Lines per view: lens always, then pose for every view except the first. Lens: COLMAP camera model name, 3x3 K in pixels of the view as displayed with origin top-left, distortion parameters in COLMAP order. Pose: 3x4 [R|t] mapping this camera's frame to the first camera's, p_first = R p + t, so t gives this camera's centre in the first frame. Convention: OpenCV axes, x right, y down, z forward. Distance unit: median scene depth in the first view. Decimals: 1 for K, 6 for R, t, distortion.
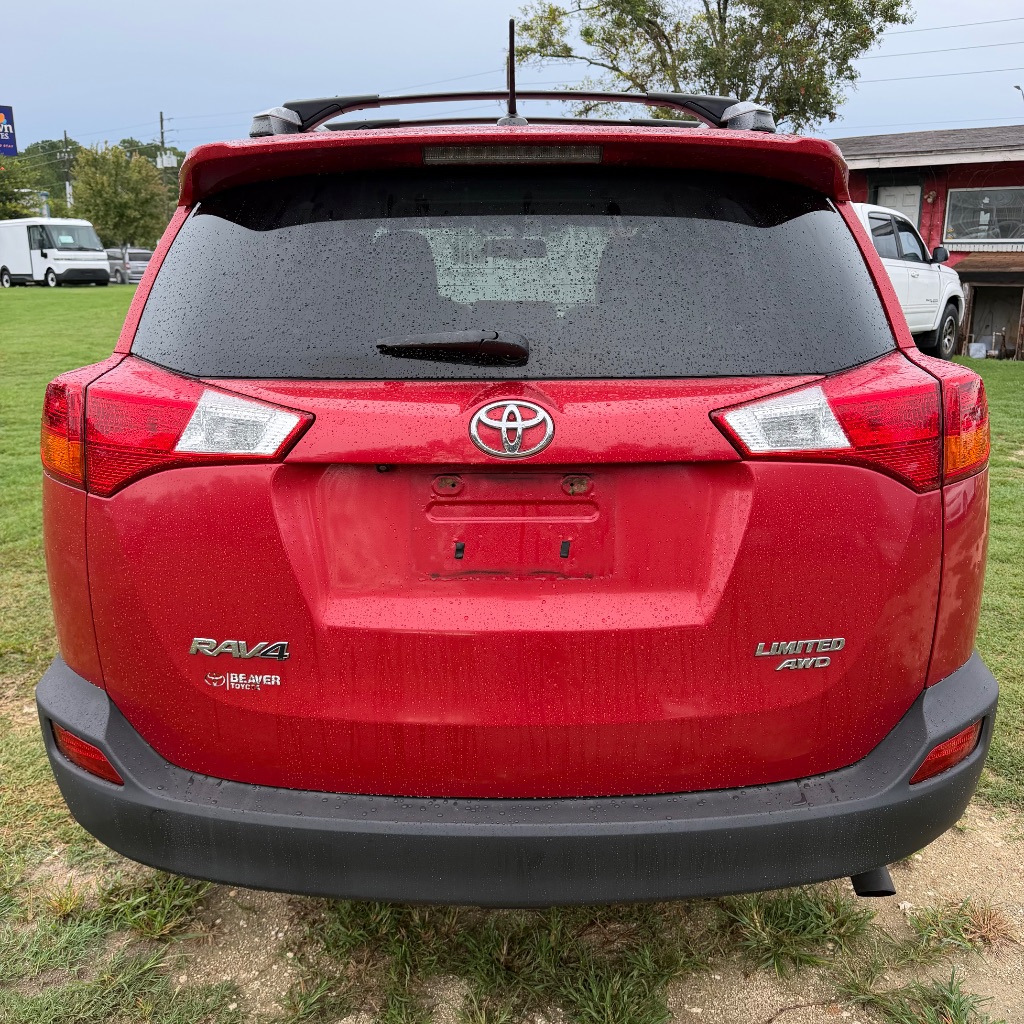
lens RADIAL K [[984.6, 0, 529.0], [0, 984.6, 503.7], [0, 0, 1]] dist [0.012065, 0.000000]
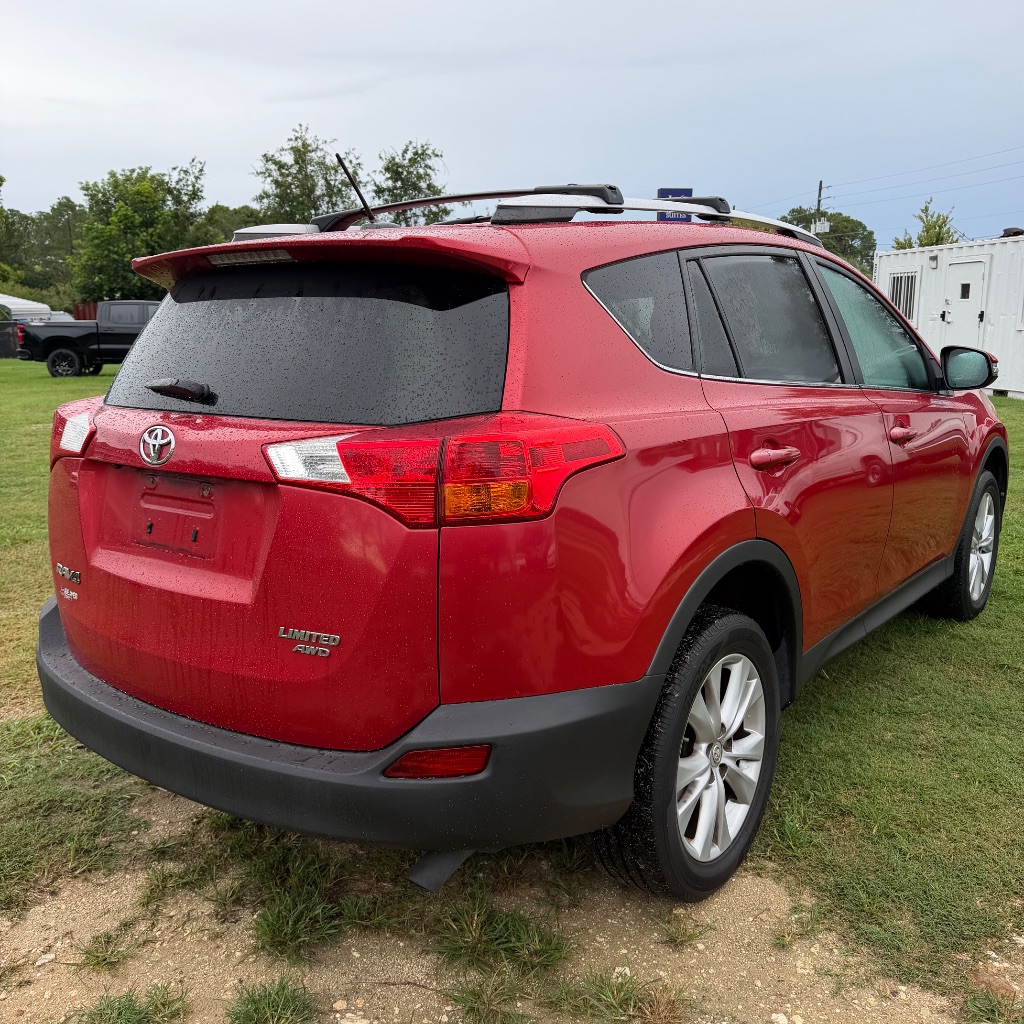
lens RADIAL K [[984.6, 0, 509.3], [0, 984.6, 512.7], [0, 0, 1]] dist [0.012065, 0.000000]
pose [[0.801673, 0.110621, -0.587438, 1.177463], [-0.140200, 0.990111, -0.004881, -0.039983], [0.581089, 0.086272, 0.809254, 0.116408]]
